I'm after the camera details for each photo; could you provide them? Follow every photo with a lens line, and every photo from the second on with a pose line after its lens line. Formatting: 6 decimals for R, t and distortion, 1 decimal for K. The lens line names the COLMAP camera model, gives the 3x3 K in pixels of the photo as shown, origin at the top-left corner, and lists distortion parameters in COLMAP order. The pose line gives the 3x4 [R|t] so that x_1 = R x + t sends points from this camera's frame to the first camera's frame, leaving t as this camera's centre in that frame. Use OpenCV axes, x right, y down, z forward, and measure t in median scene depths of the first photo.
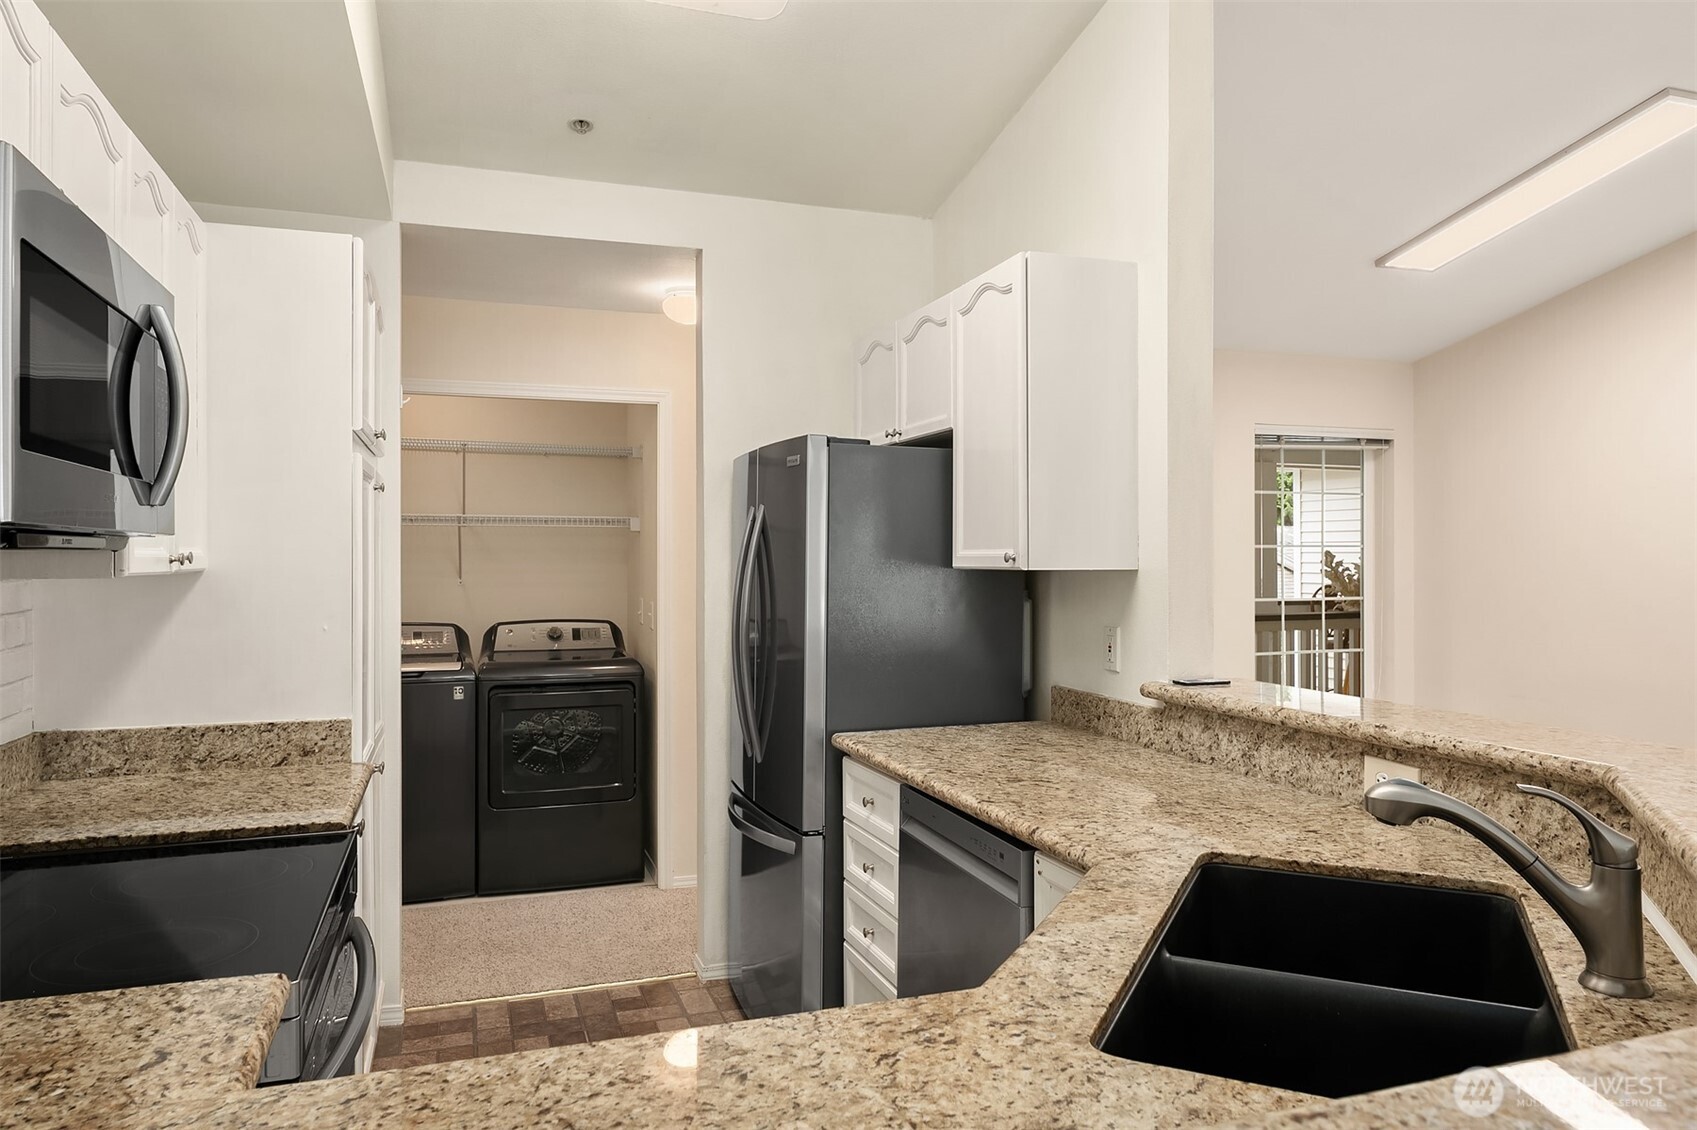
lens RADIAL K [[1149.0, 0, 854.1], [0, 1149.0, 562.8], [0, 0, 1]] dist [0.004216, -0.008773]
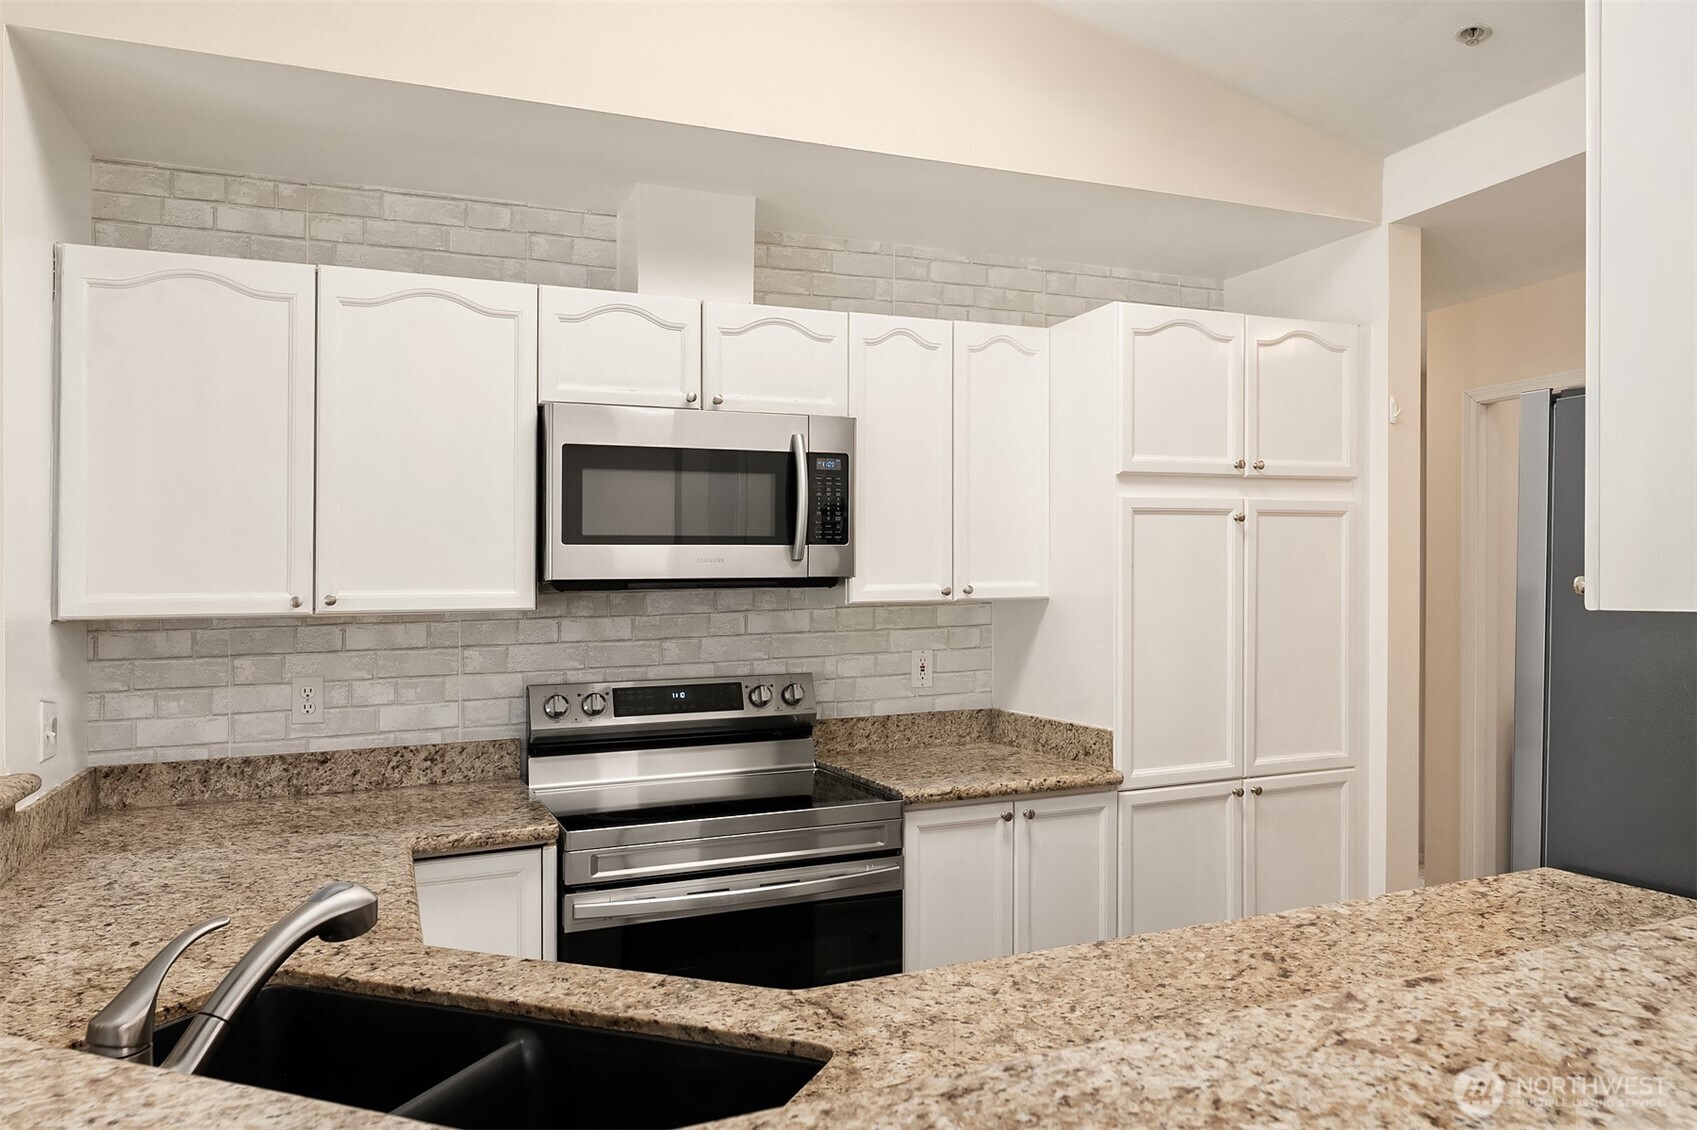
lens RADIAL K [[1149.0, 0, 846.5], [0, 1149.0, 576.2], [0, 0, 1]] dist [0.004216, -0.008773]
pose [[0.047919, -0.008277, -0.998817, 0.726419], [0.008360, 0.999934, -0.007886, -0.009348], [0.998816, -0.007972, 0.047985, 0.737684]]
